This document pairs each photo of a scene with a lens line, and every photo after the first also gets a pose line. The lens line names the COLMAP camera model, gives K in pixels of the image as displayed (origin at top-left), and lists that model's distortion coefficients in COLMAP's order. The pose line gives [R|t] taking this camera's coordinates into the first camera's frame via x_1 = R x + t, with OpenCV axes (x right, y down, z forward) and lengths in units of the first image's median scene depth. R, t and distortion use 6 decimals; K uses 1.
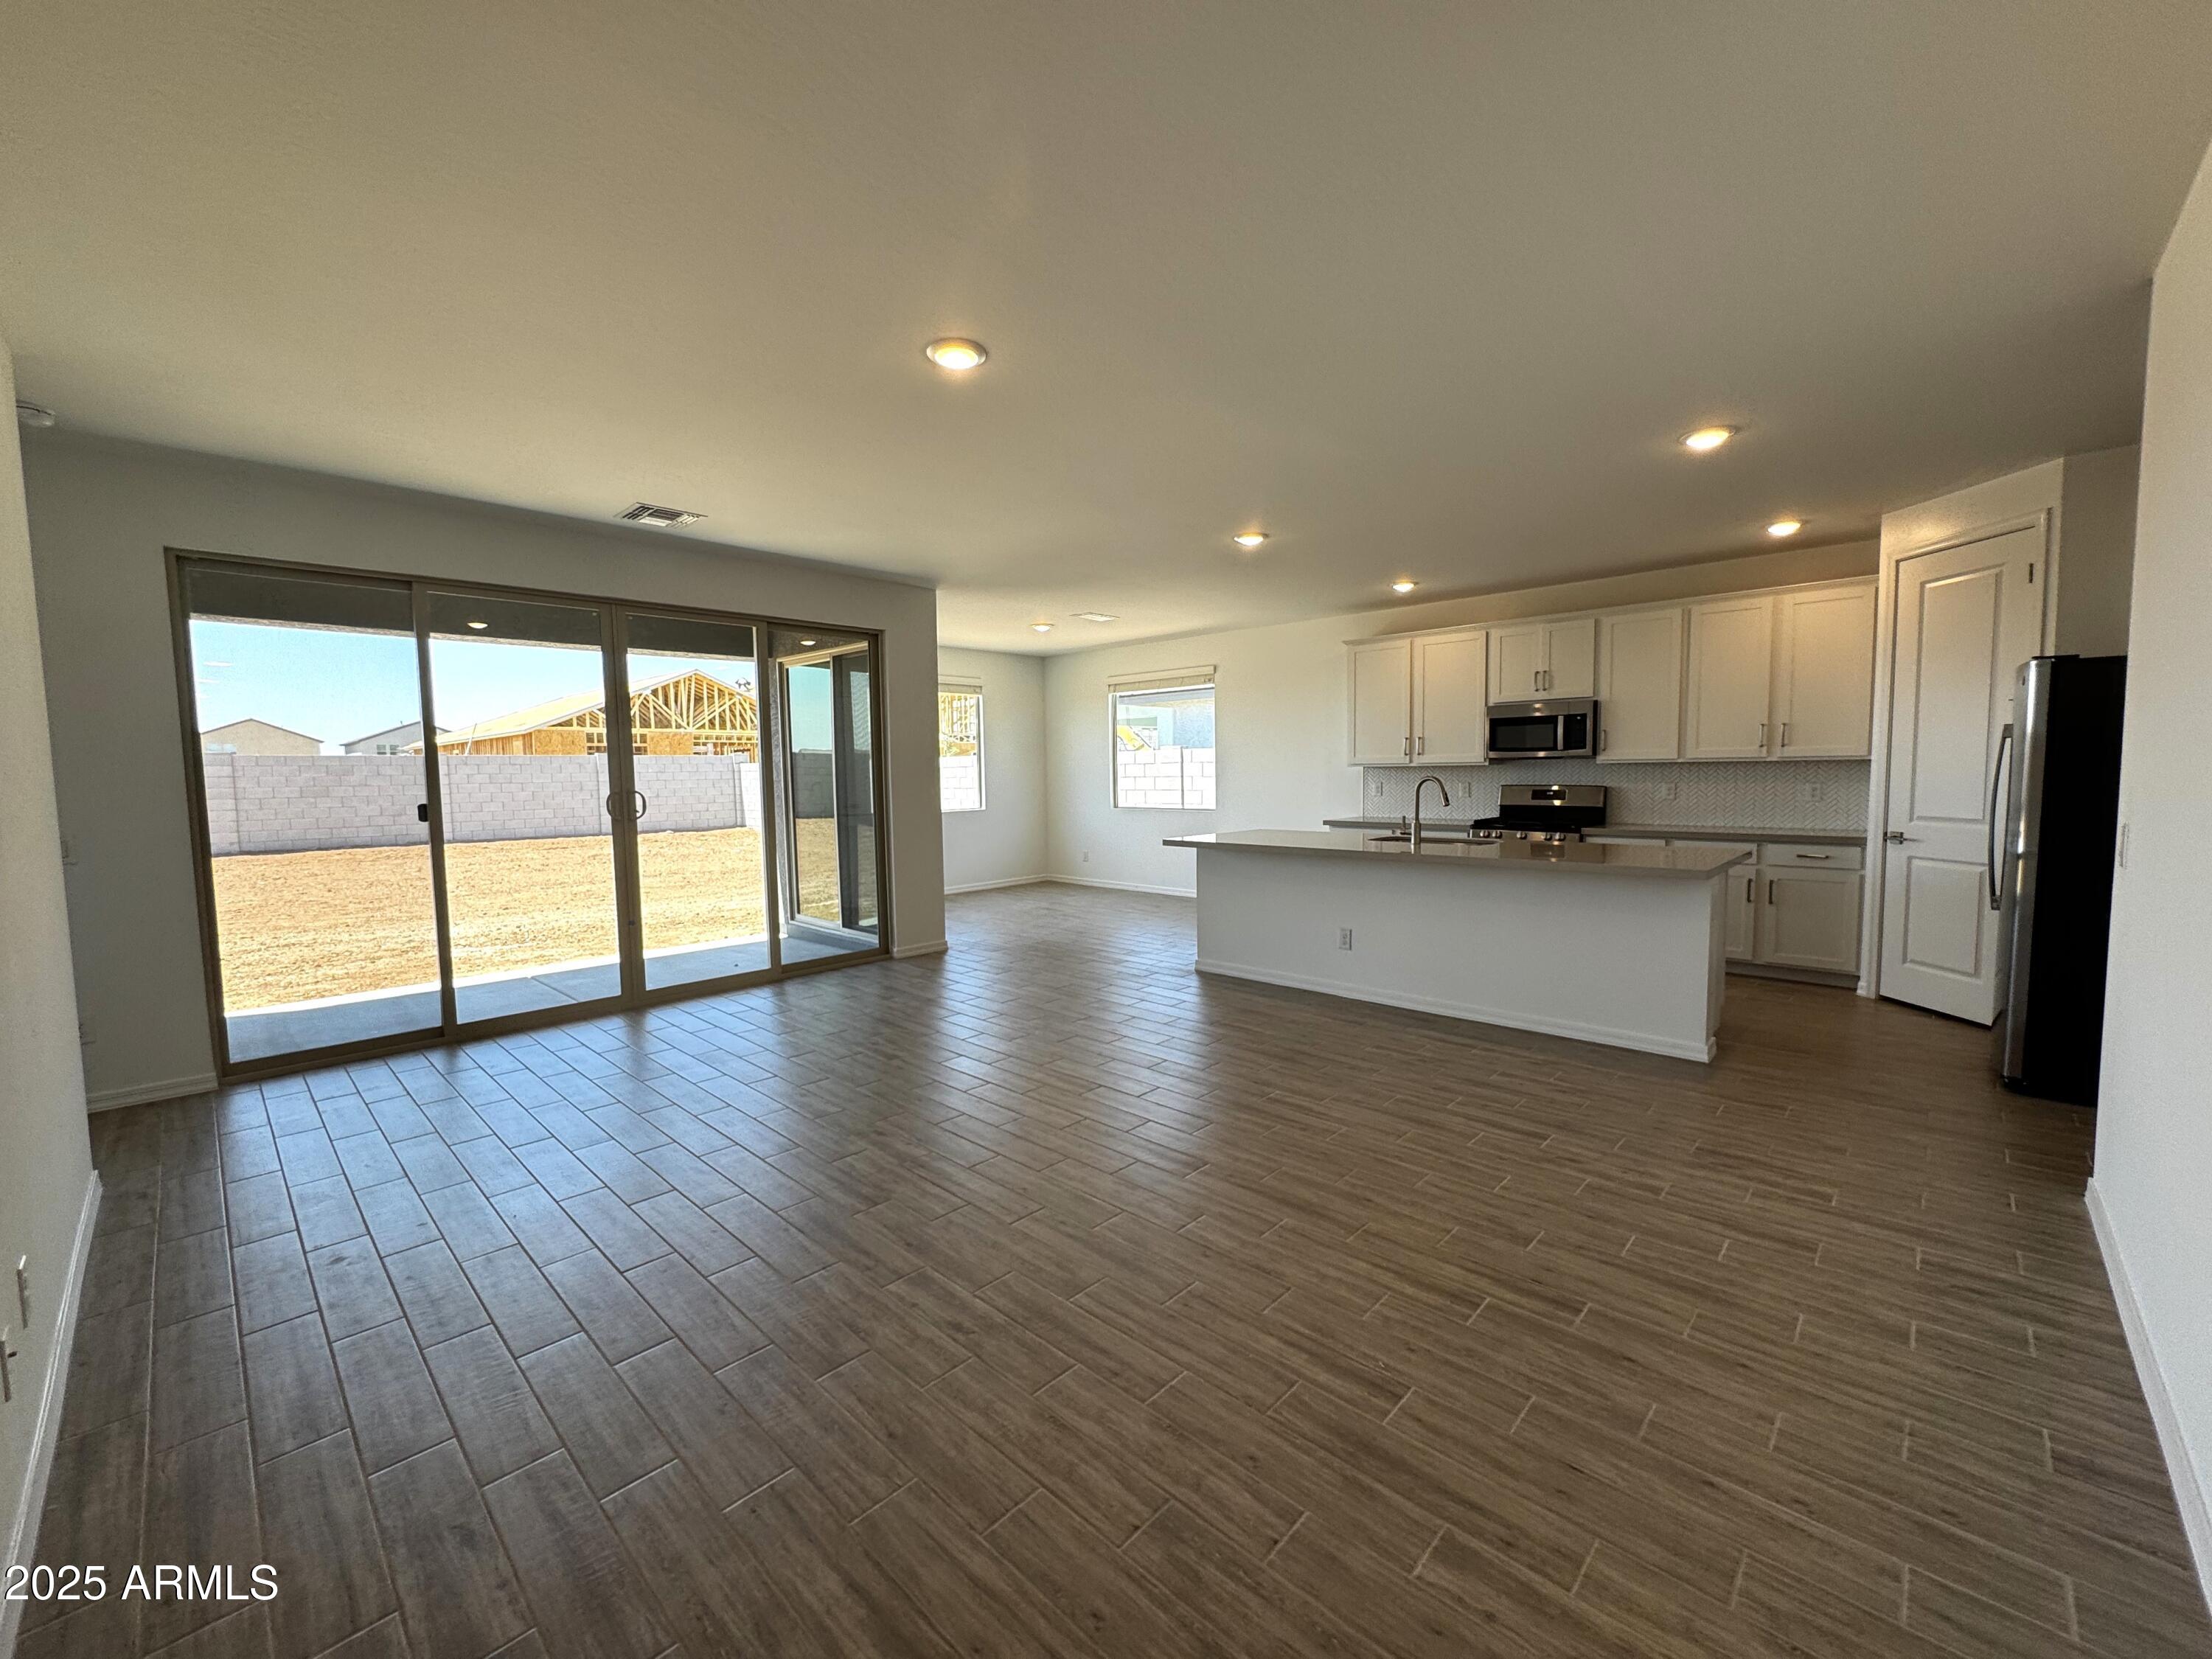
lens RADIAL K [[883.4, 0, 1112.0], [0, 883.4, 836.3], [0, 0, 1]] dist [-0.001108, 0.000002]
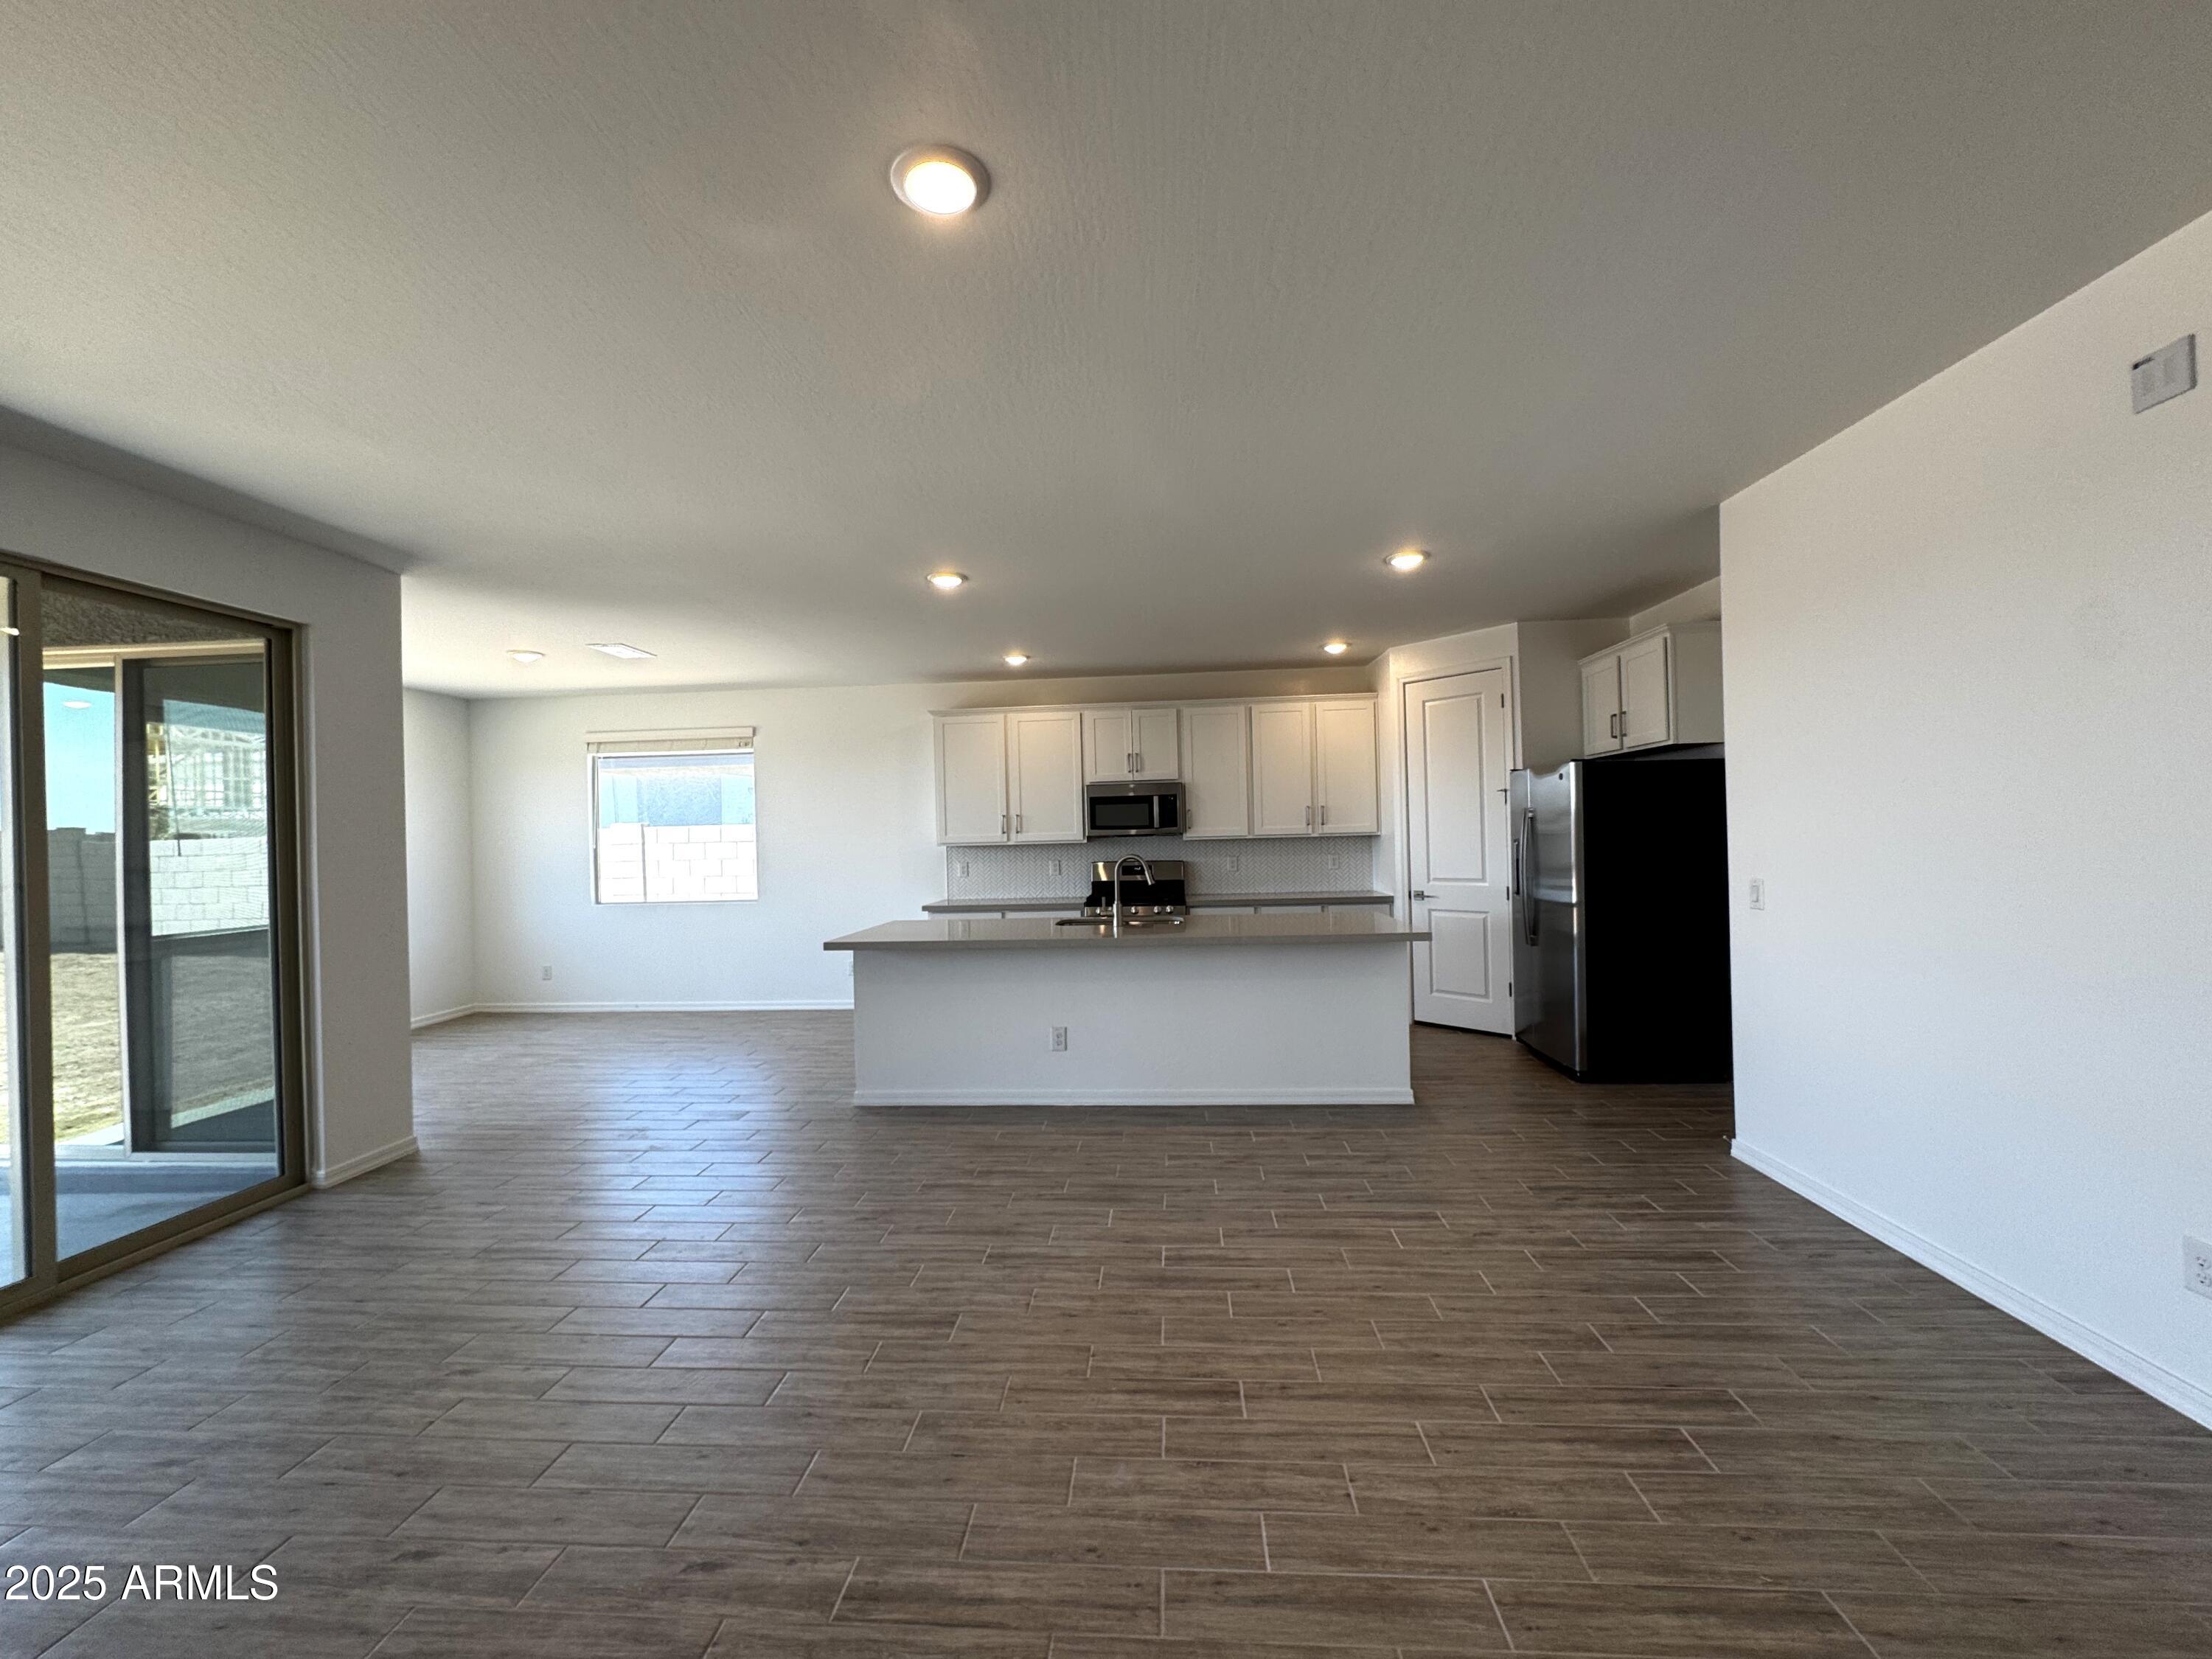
lens RADIAL K [[883.4, 0, 1112.0], [0, 883.4, 836.3], [0, 0, 1]] dist [-0.001108, 0.000002]
pose [[0.776349, -0.005224, 0.630282, -0.243469], [0.062313, 0.995703, -0.068501, -0.021557], [-0.627216, 0.092456, 0.773338, 0.253378]]
